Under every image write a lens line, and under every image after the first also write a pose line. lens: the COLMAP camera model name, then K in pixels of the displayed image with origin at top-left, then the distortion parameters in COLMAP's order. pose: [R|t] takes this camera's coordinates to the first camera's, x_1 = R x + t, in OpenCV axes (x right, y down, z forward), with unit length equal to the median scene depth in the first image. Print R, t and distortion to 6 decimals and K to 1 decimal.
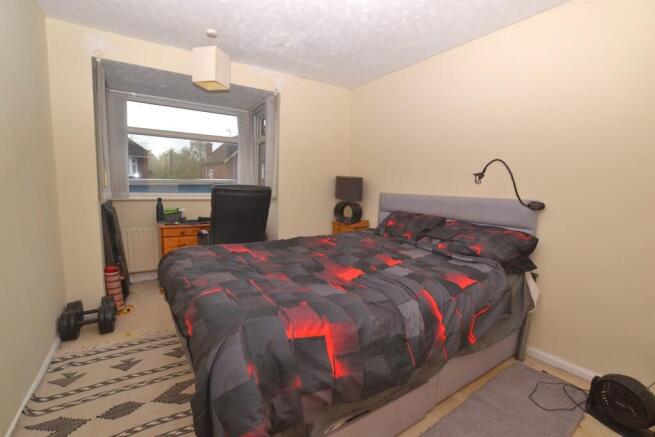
lens RADIAL K [[297.4, 0, 318.6], [0, 297.4, 220.2], [0, 0, 1]] dist [-0.030079, 0.000219]
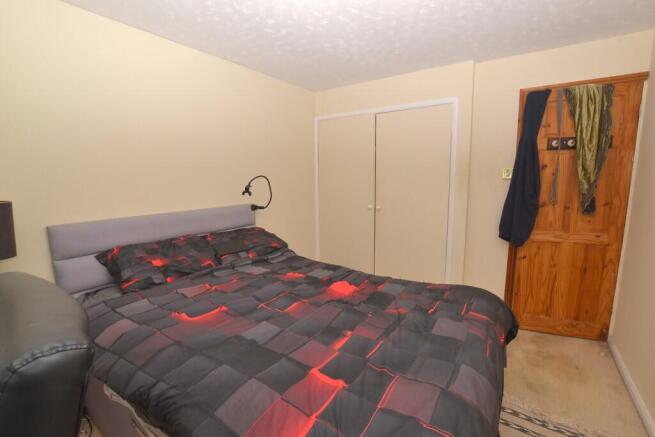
lens RADIAL K [[297.4, 0, 318.6], [0, 297.4, 220.2], [0, 0, 1]] dist [-0.030079, 0.000219]
pose [[-0.387723, -0.156916, 0.908322, -0.754873], [0.105084, 0.971455, 0.212678, -0.283105], [-0.915766, 0.177910, -0.360167, 1.320643]]
